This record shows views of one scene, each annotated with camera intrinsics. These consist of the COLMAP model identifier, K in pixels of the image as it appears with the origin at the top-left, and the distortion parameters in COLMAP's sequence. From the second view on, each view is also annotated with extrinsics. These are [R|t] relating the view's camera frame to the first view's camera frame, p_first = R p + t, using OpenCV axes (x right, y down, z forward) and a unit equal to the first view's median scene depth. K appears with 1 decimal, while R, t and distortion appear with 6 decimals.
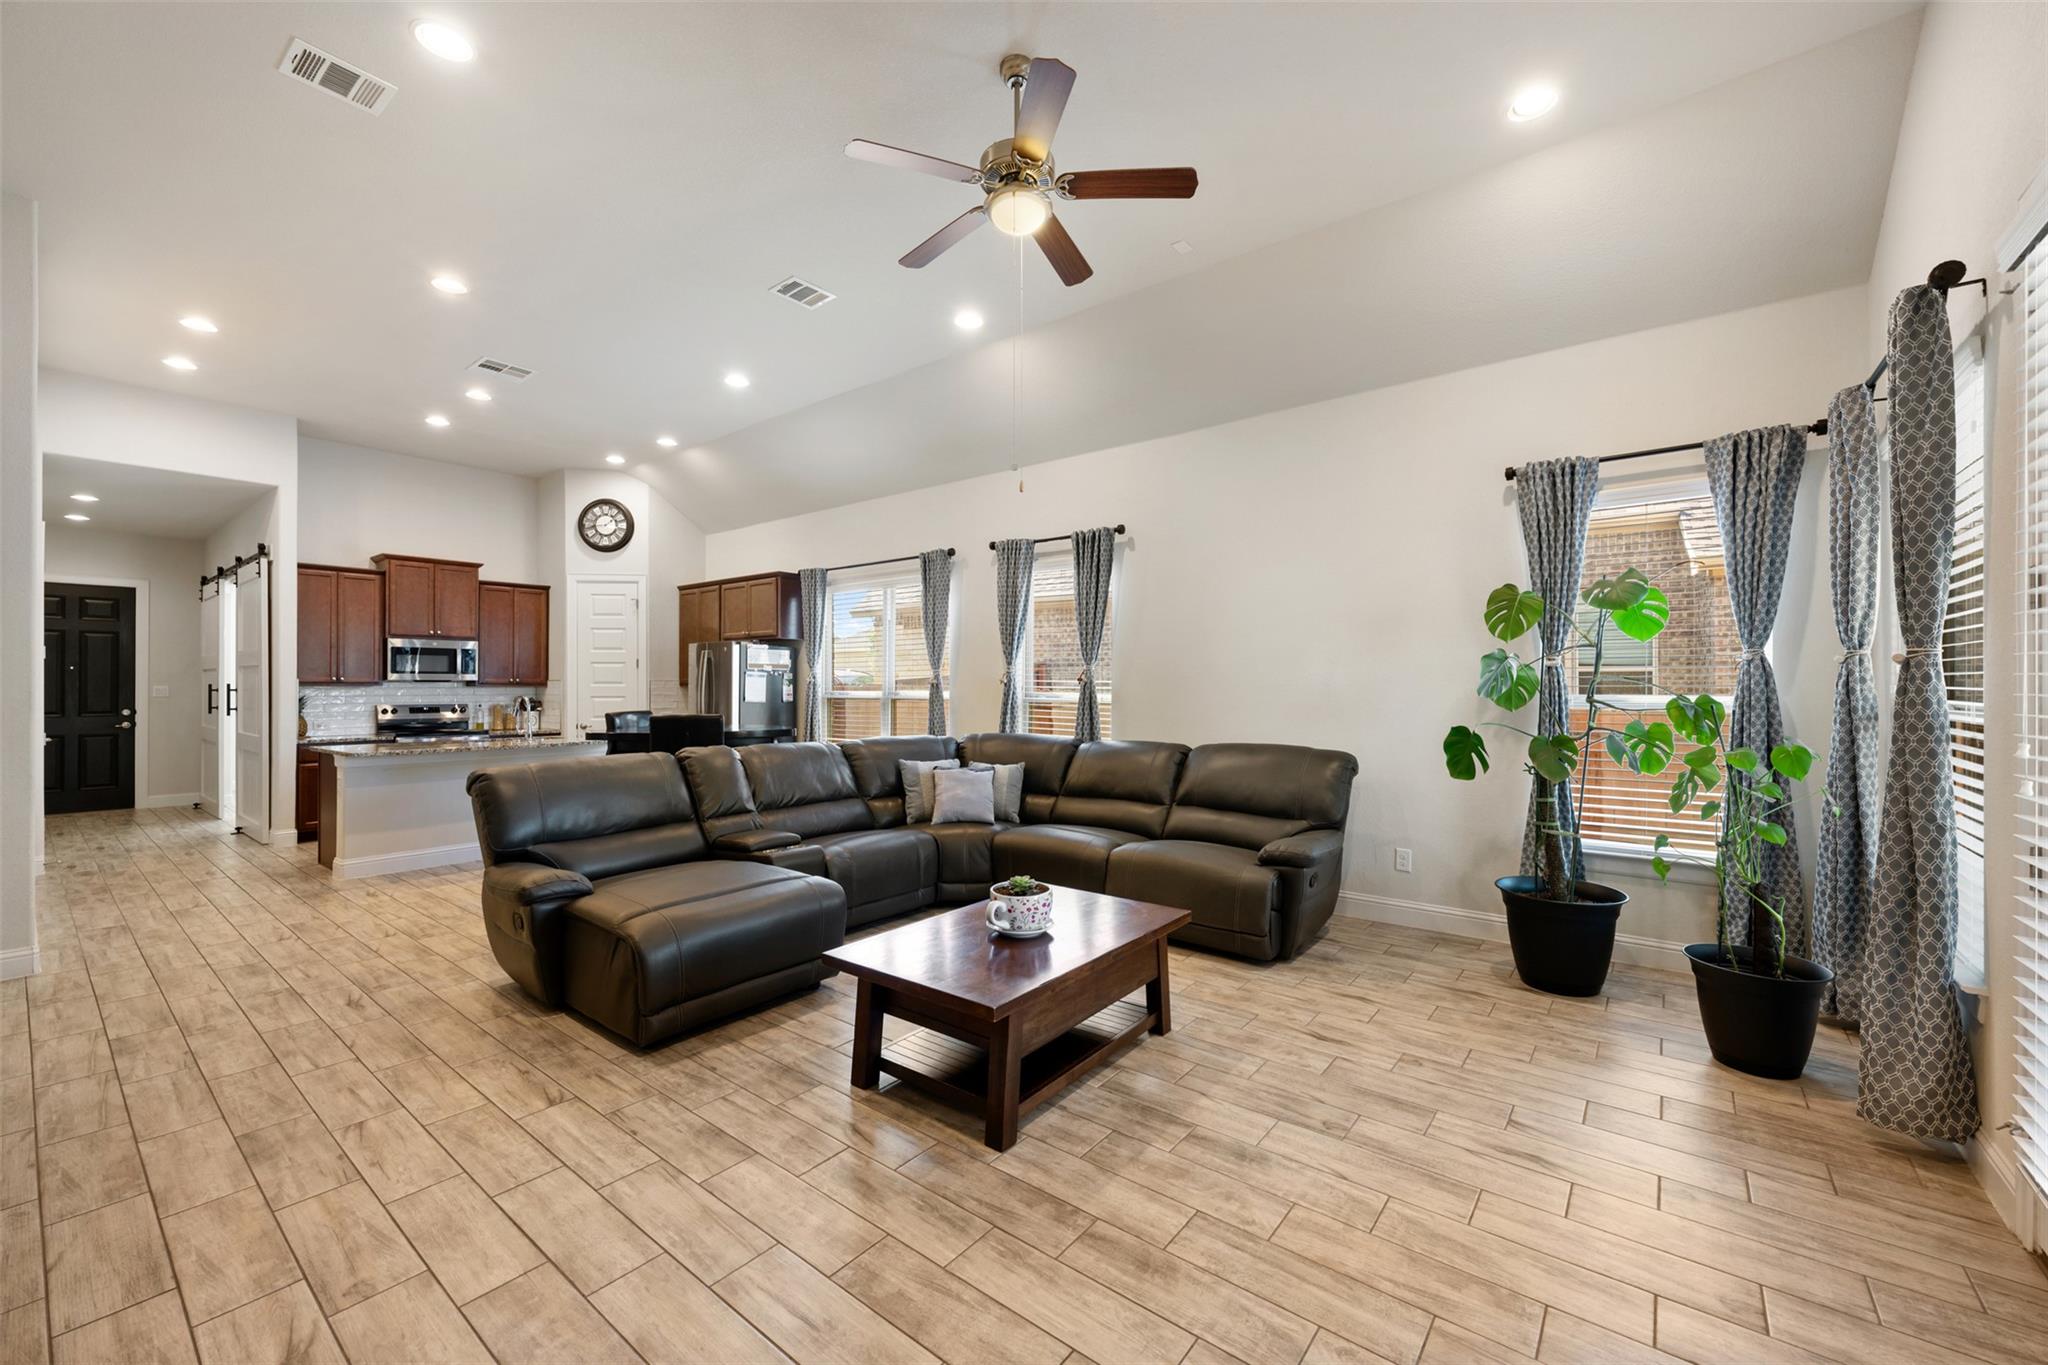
lens RADIAL K [[807.0, 0, 1023.6], [0, 807.0, 682.4], [0, 0, 1]] dist [-0.001032, 0.000031]
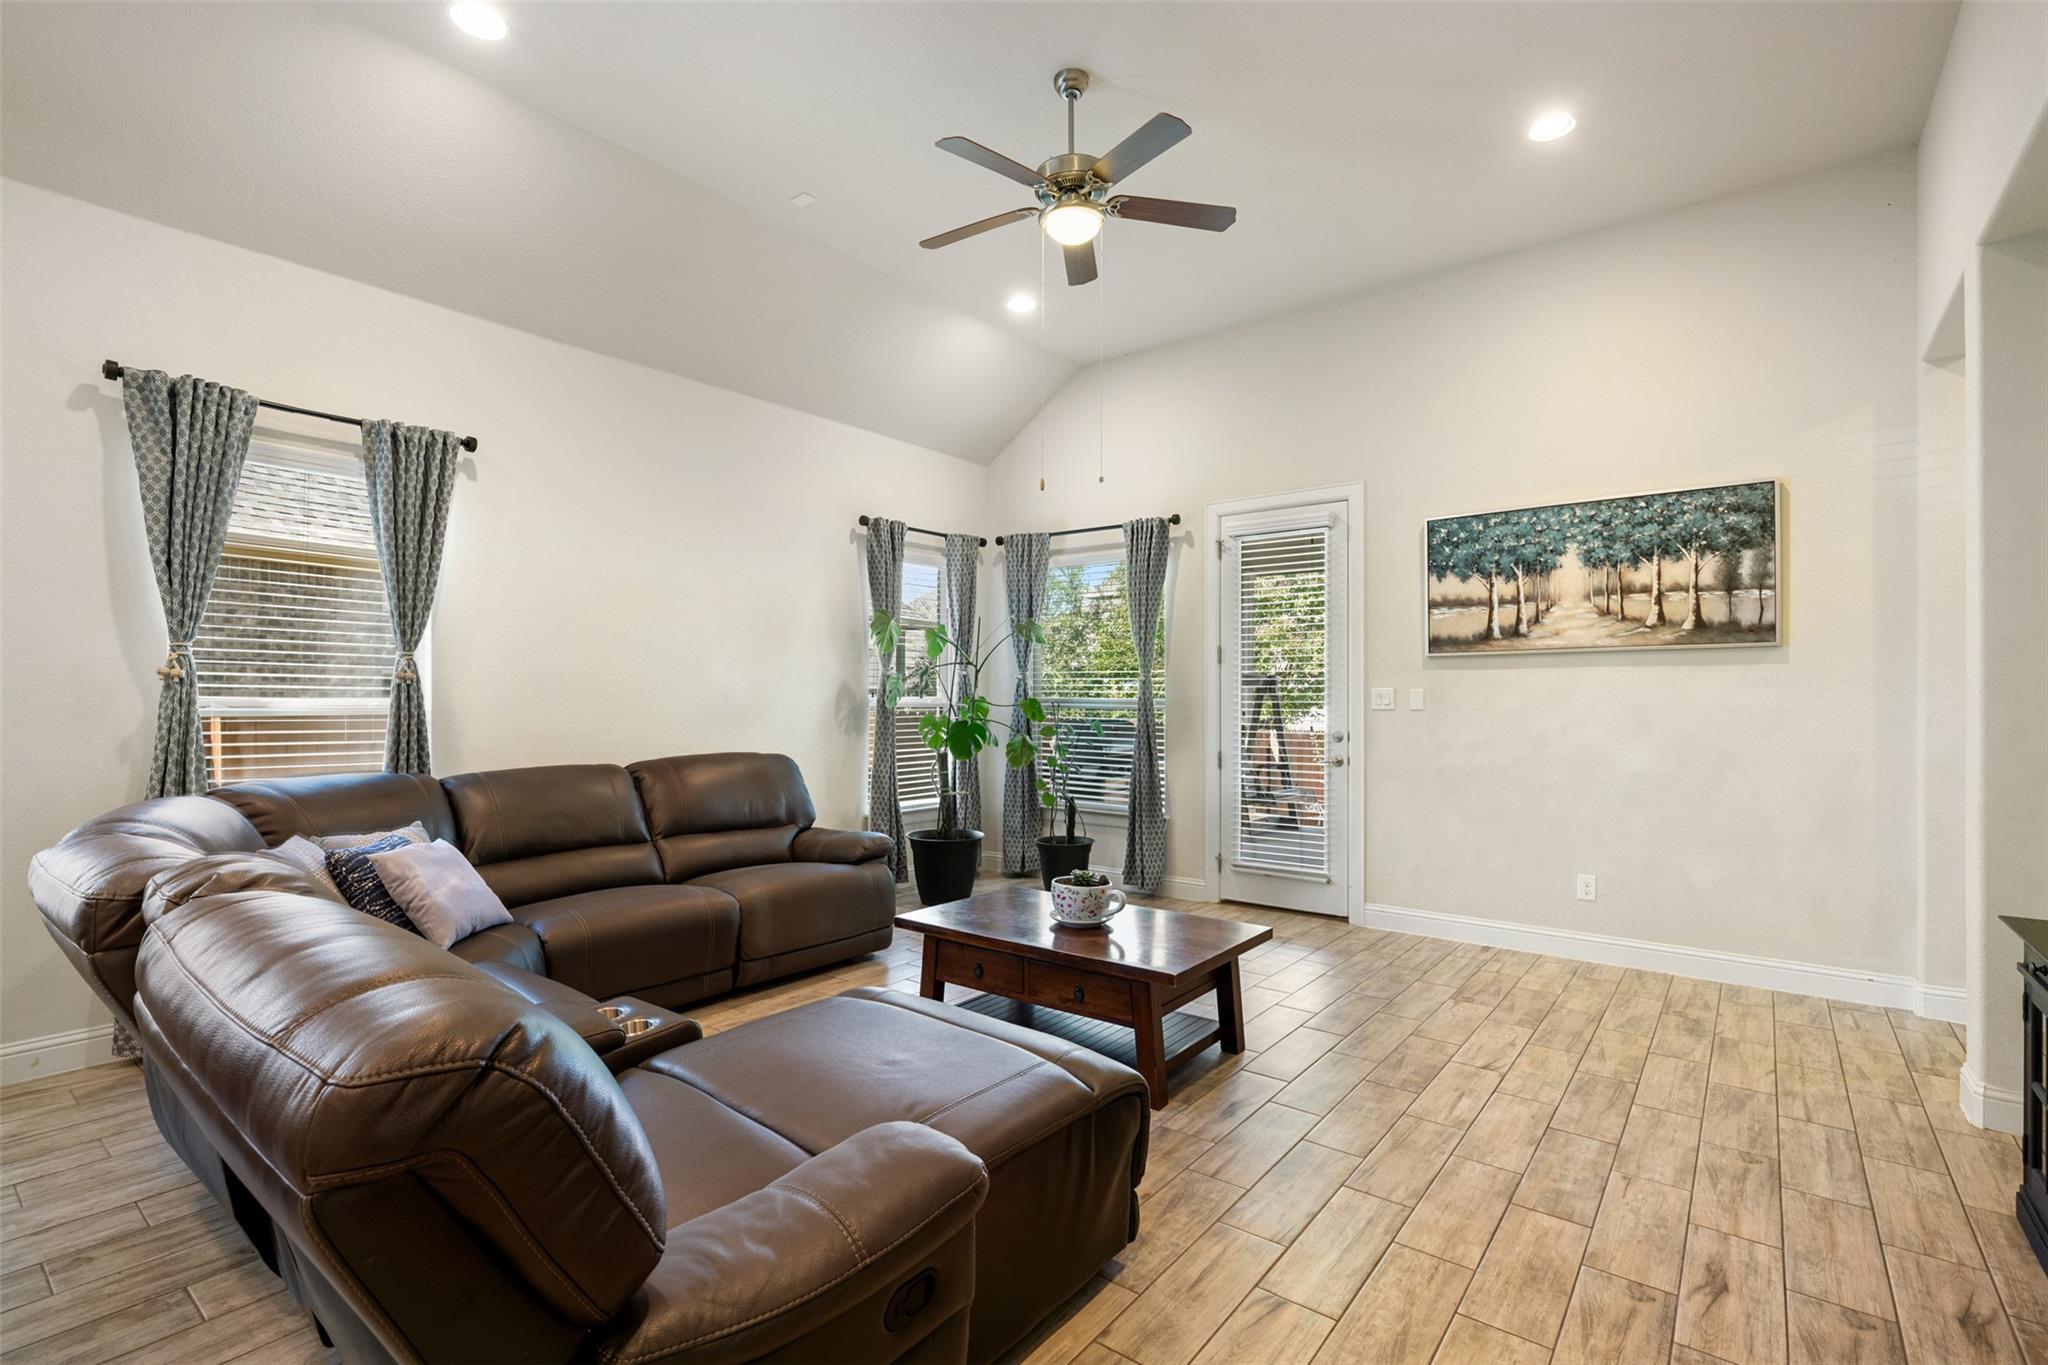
lens RADIAL K [[938.6, 0, 1023.0], [0, 938.6, 689.6], [0, 0, 1]] dist [-0.000893, 0.000223]
pose [[-0.001891, 0.006779, 0.999975, -0.455391], [-0.006175, 0.999958, -0.006791, 0.006376], [-0.999979, -0.006187, -0.001849, 0.406137]]
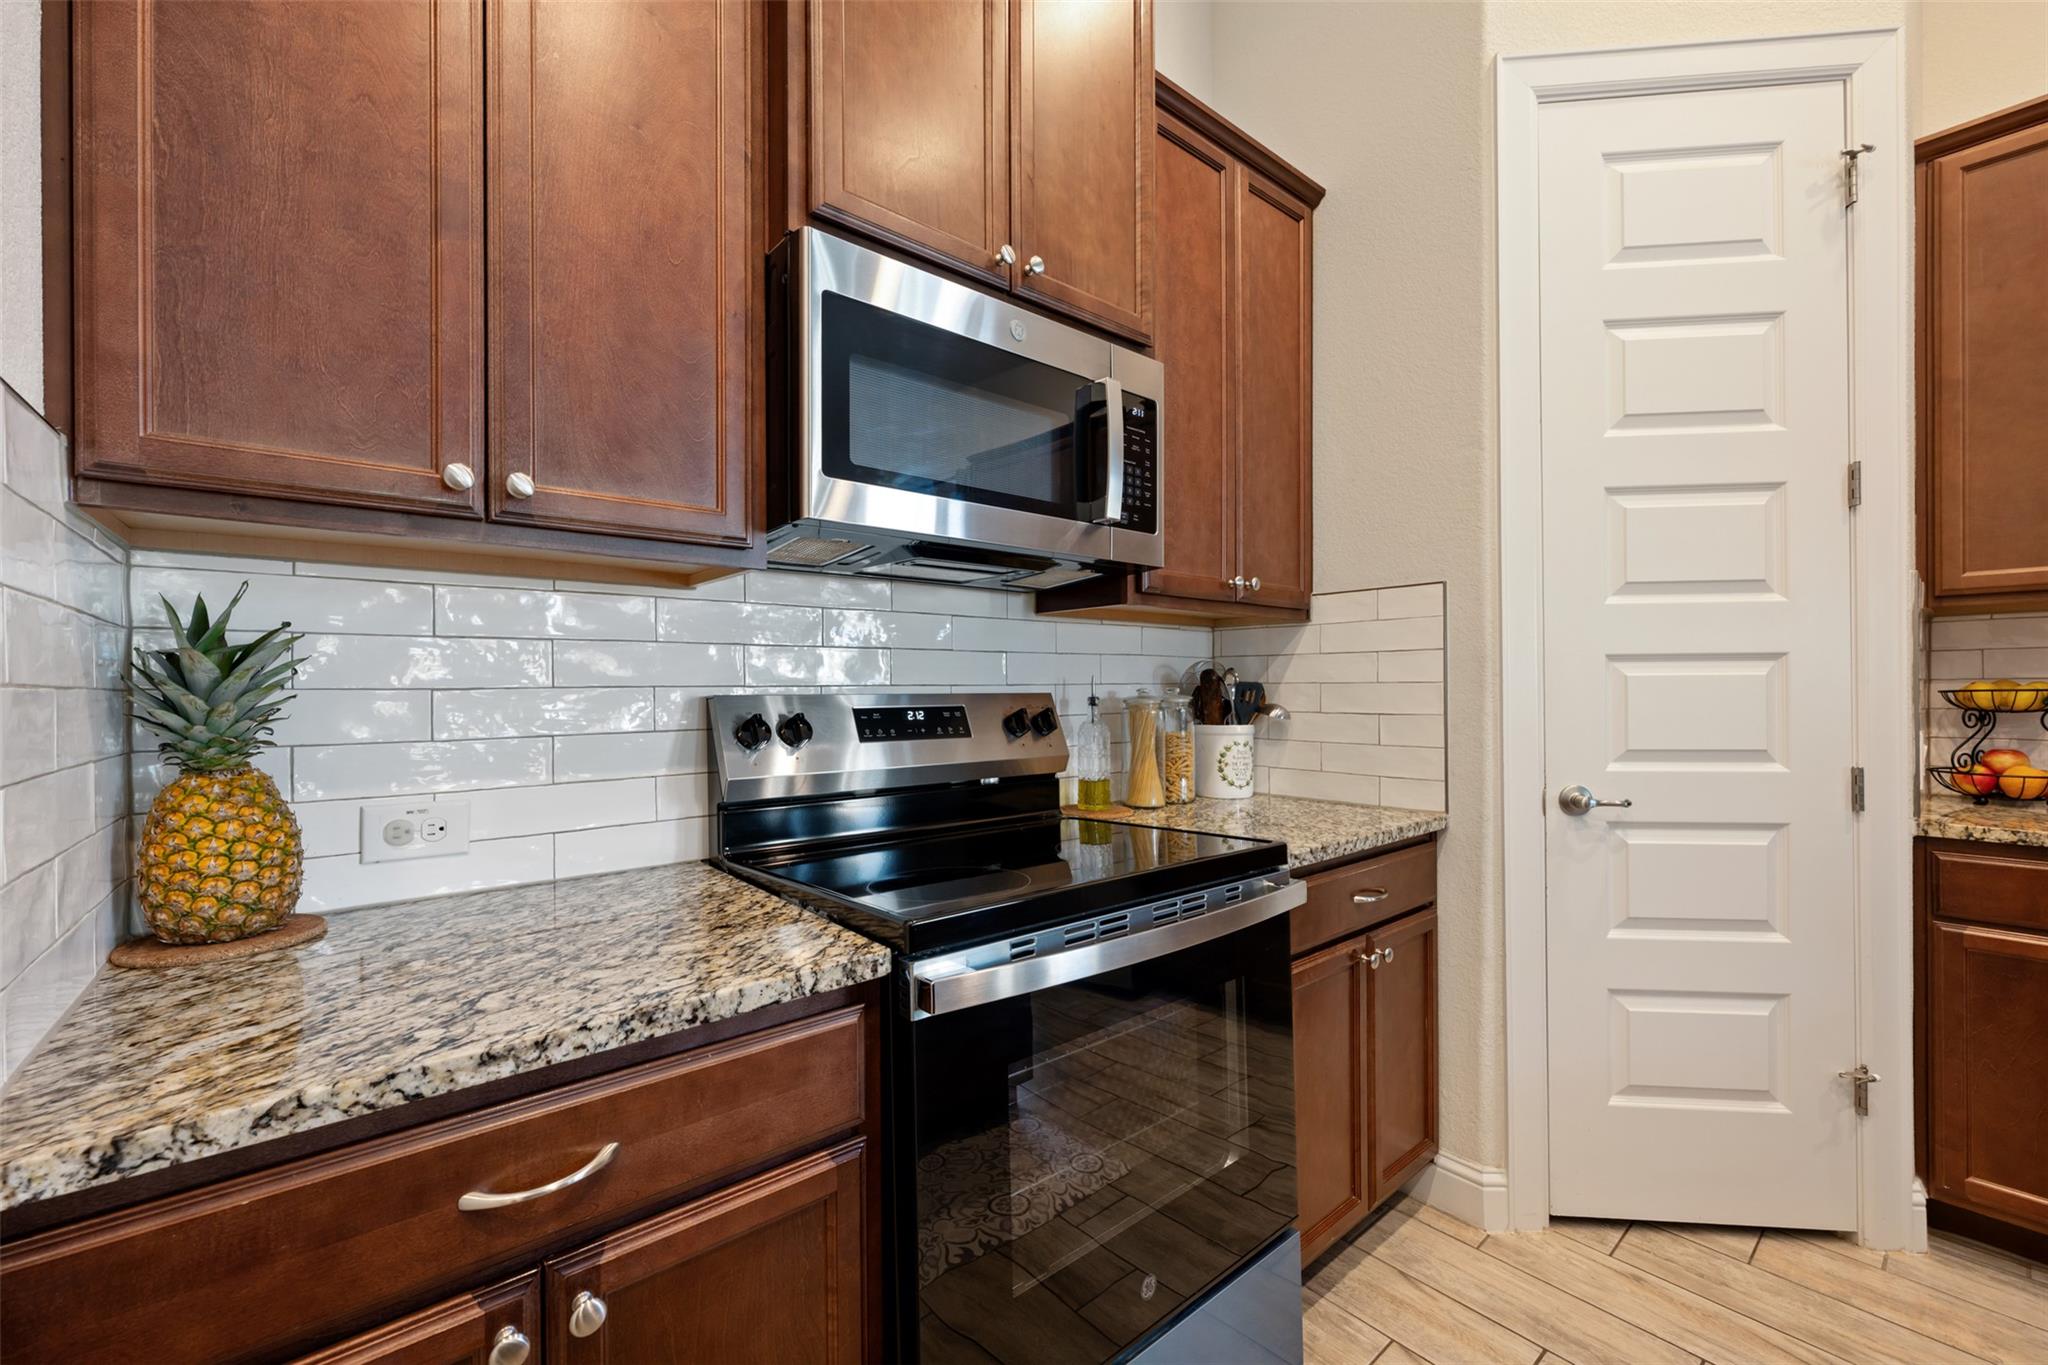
lens RADIAL K [[815.7, 0, 1019.8], [0, 815.7, 687.2], [0, 0, 1]] dist [-0.000548, -0.000104]
pose [[0.979329, -0.004587, -0.202223, -0.702828], [0.005743, 0.999970, 0.005129, 0.025625], [0.202193, -0.006184, 0.979326, 0.842636]]
